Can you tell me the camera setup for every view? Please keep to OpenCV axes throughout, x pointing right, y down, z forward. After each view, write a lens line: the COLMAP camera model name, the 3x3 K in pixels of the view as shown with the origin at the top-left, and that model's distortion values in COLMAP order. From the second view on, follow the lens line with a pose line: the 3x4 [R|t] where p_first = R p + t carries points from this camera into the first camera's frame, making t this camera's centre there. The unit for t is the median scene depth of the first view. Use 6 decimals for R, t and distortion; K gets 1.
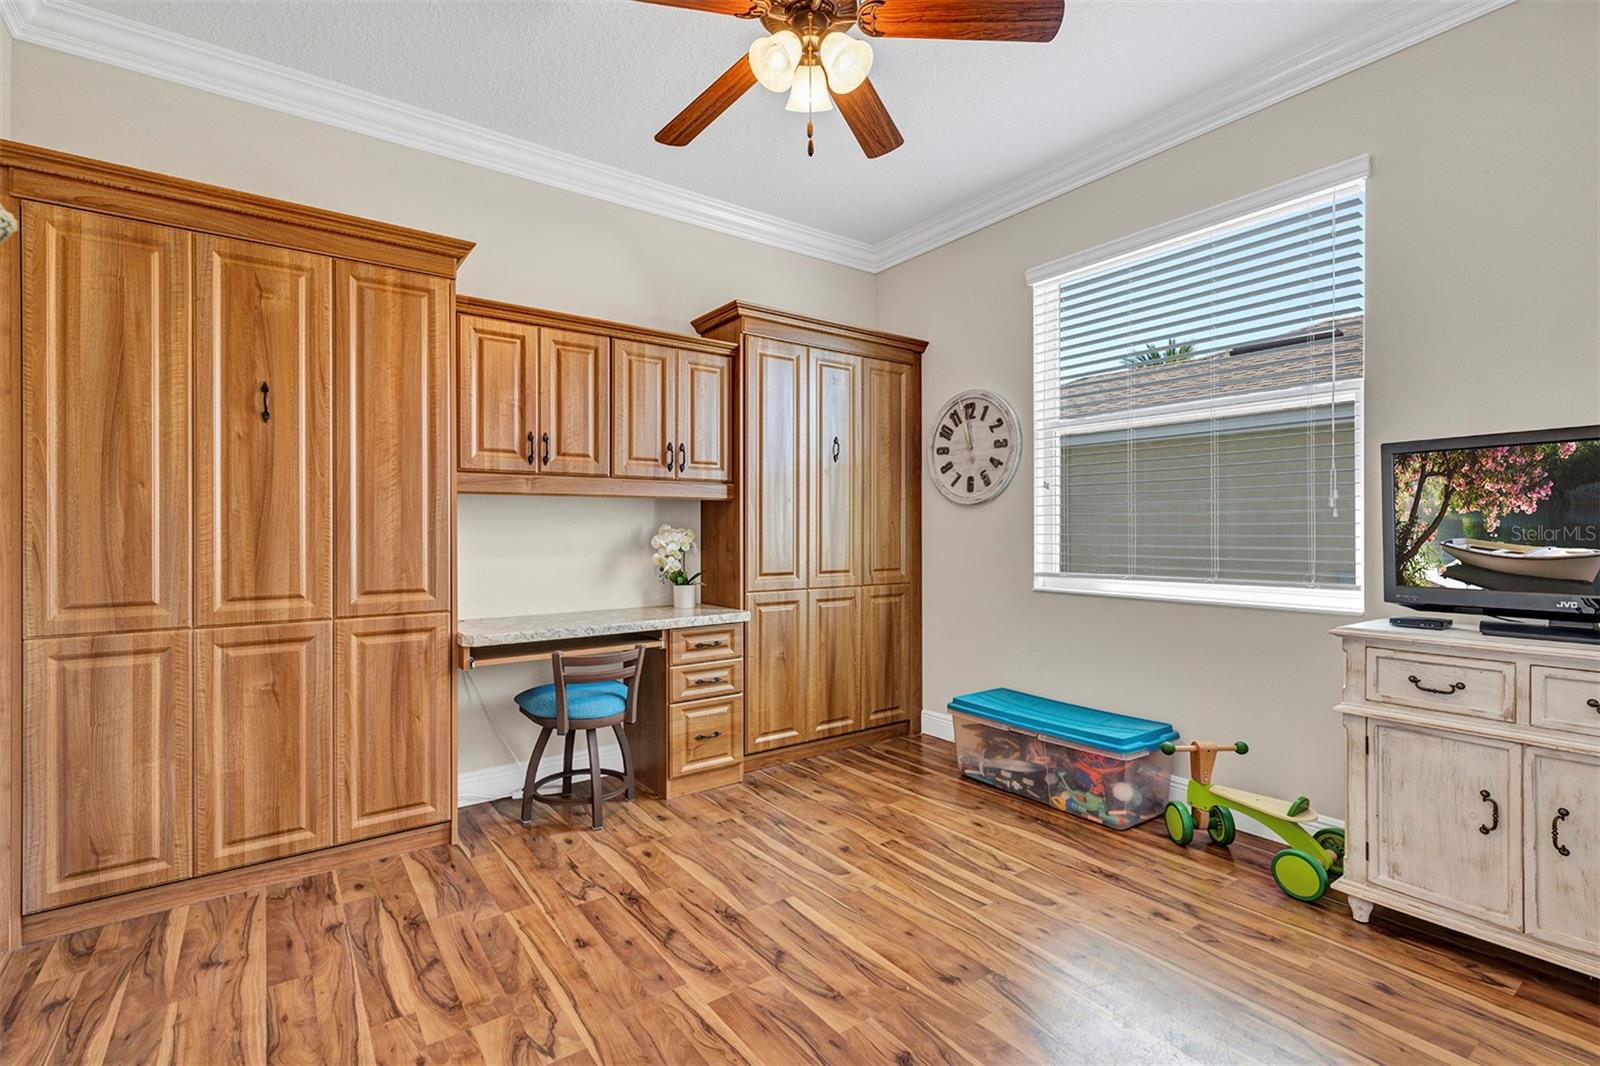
lens RADIAL K [[734.0, 0, 790.8], [0, 734.0, 528.8], [0, 0, 1]] dist [0.004596, 0.001412]
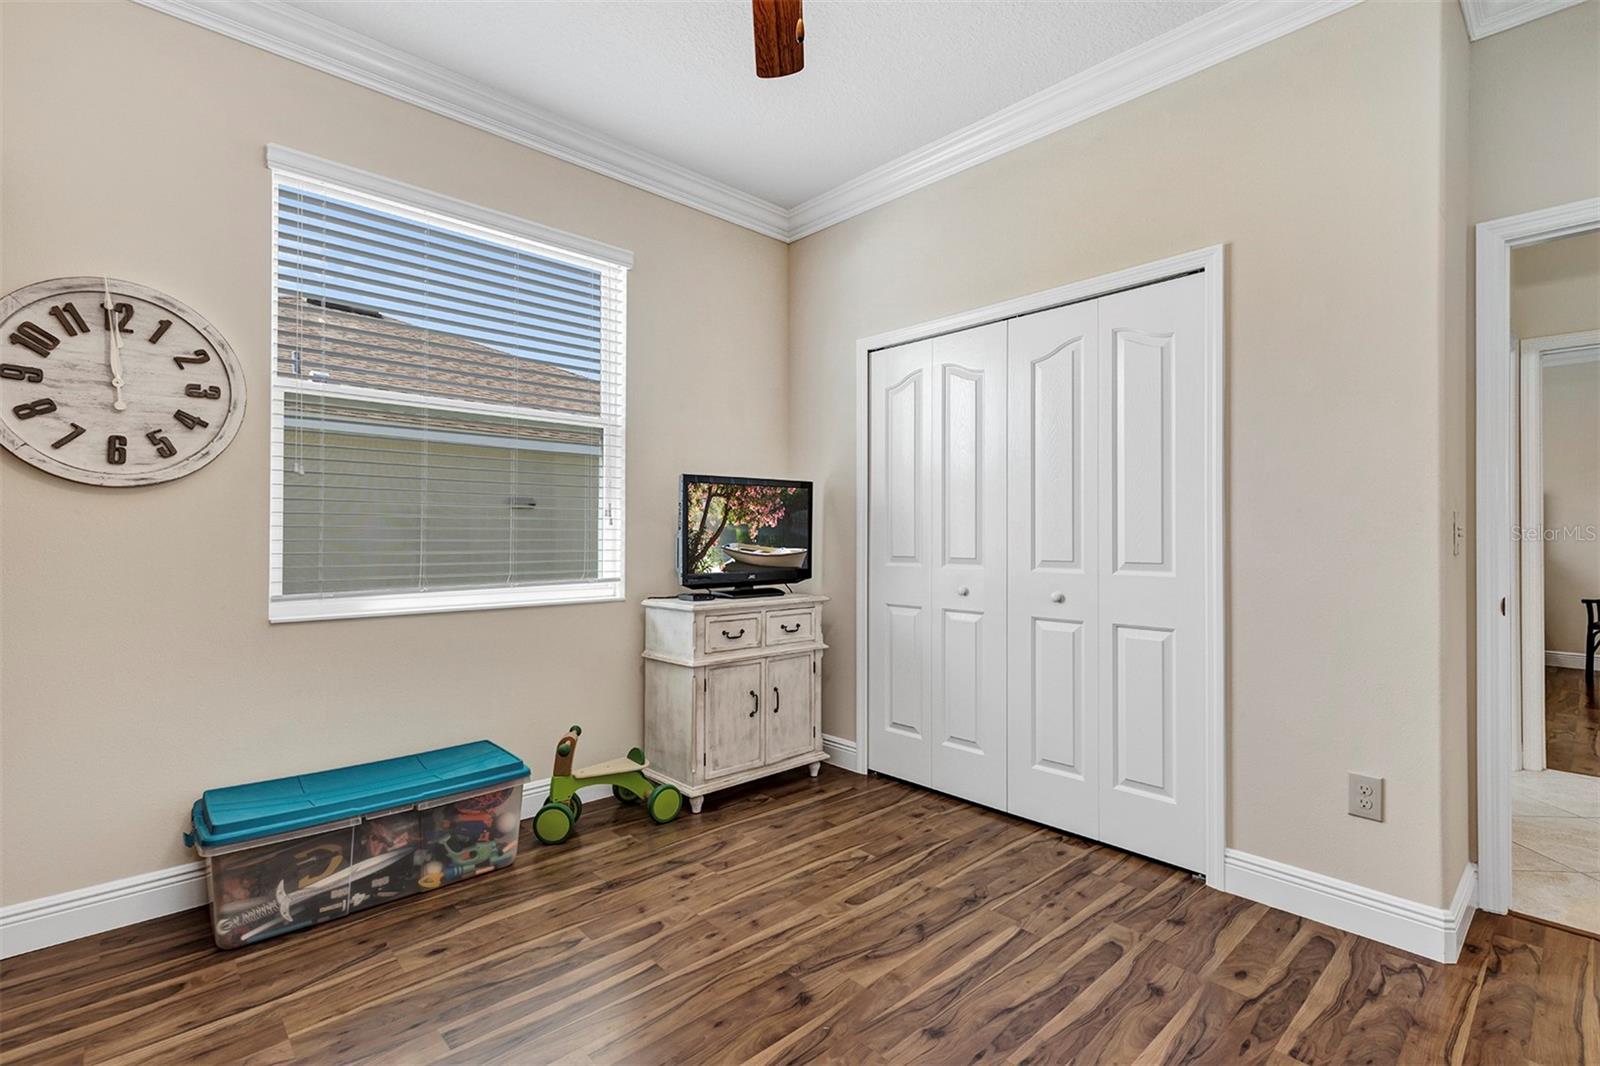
lens RADIAL K [[734.0, 0, 807.7], [0, 734.0, 536.6], [0, 0, 1]] dist [0.004596, 0.001412]
pose [[-0.123909, -0.001218, 0.992293, -0.455724], [-0.002107, 0.999997, 0.000964, 0.003004], [-0.992291, -0.001971, -0.123911, 0.685555]]
